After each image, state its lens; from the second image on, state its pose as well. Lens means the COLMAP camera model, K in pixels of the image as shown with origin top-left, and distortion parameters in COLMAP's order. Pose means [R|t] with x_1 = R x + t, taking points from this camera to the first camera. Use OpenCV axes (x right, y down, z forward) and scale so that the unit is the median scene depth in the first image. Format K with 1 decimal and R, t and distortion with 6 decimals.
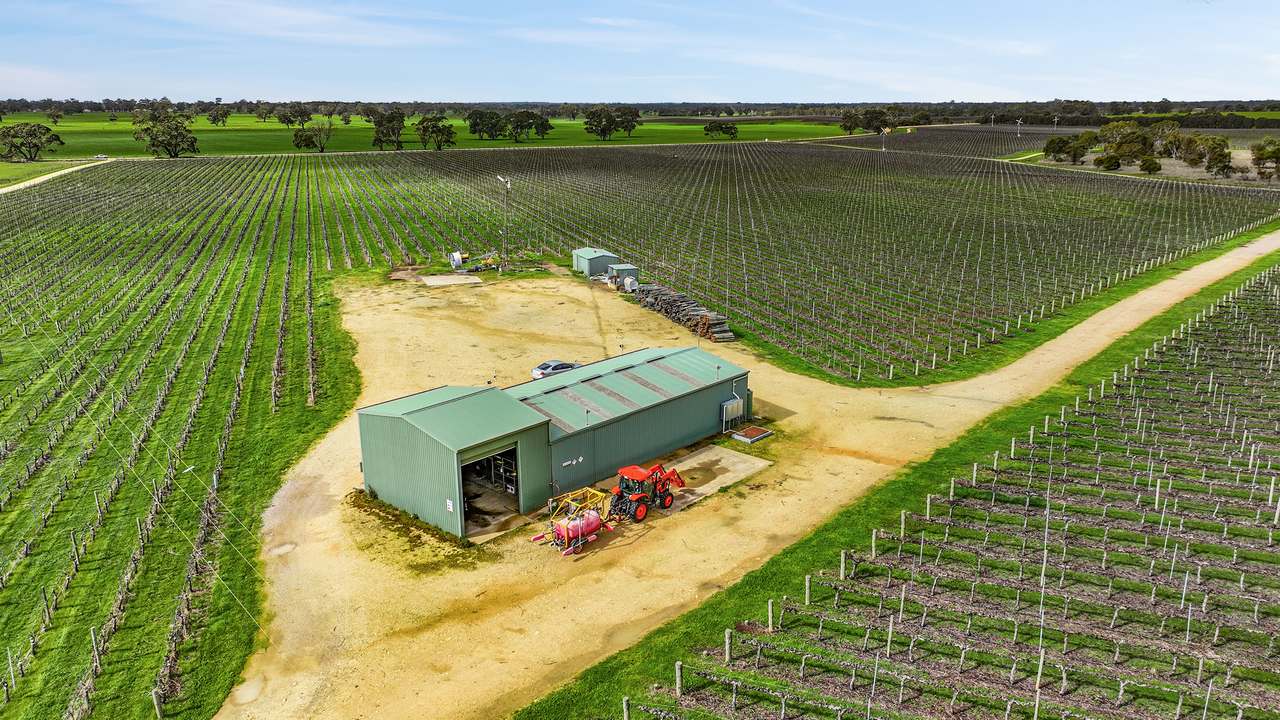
lens RADIAL K [[907.8, 0, 643.6], [0, 907.8, 358.5], [0, 0, 1]] dist [0.004976, 0.004341]
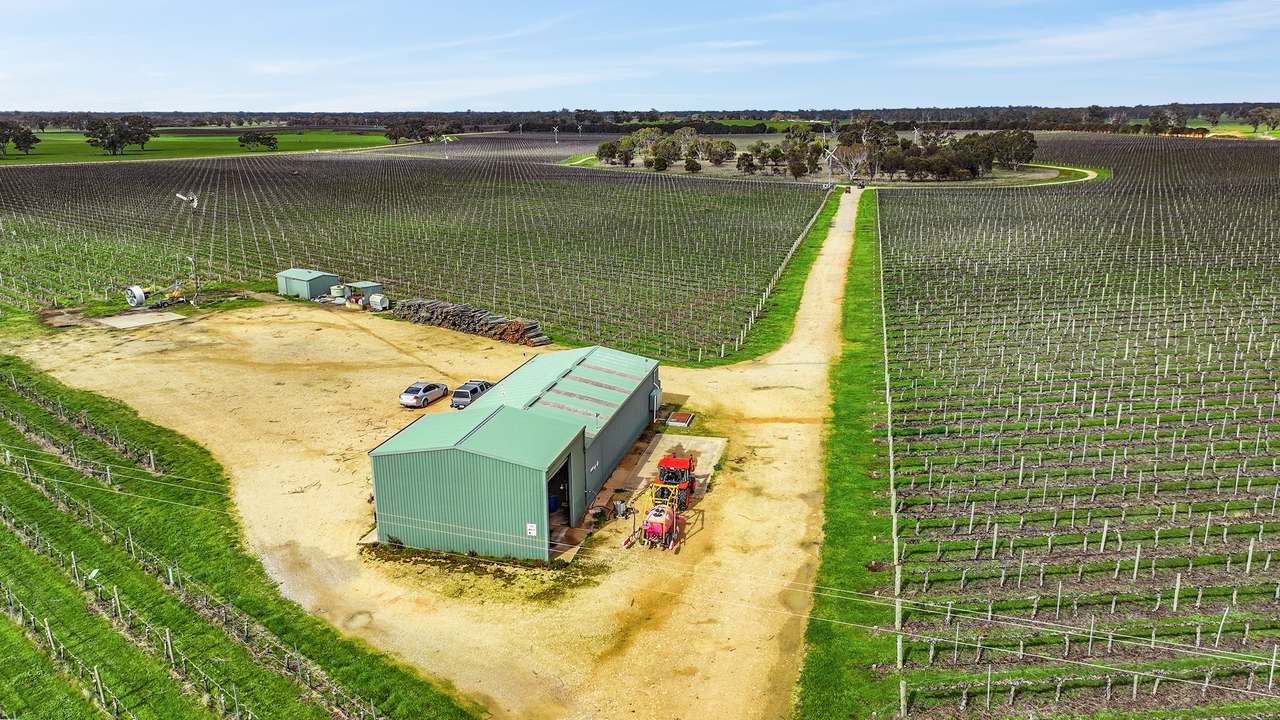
lens RADIAL K [[907.8, 0, 643.6], [0, 907.8, 358.5], [0, 0, 1]] dist [0.004976, 0.004341]
pose [[0.876386, -0.126995, 0.464565, -0.329946], [0.131416, 0.991060, 0.023007, -0.013862], [-0.463334, 0.040888, 0.885240, 0.060714]]
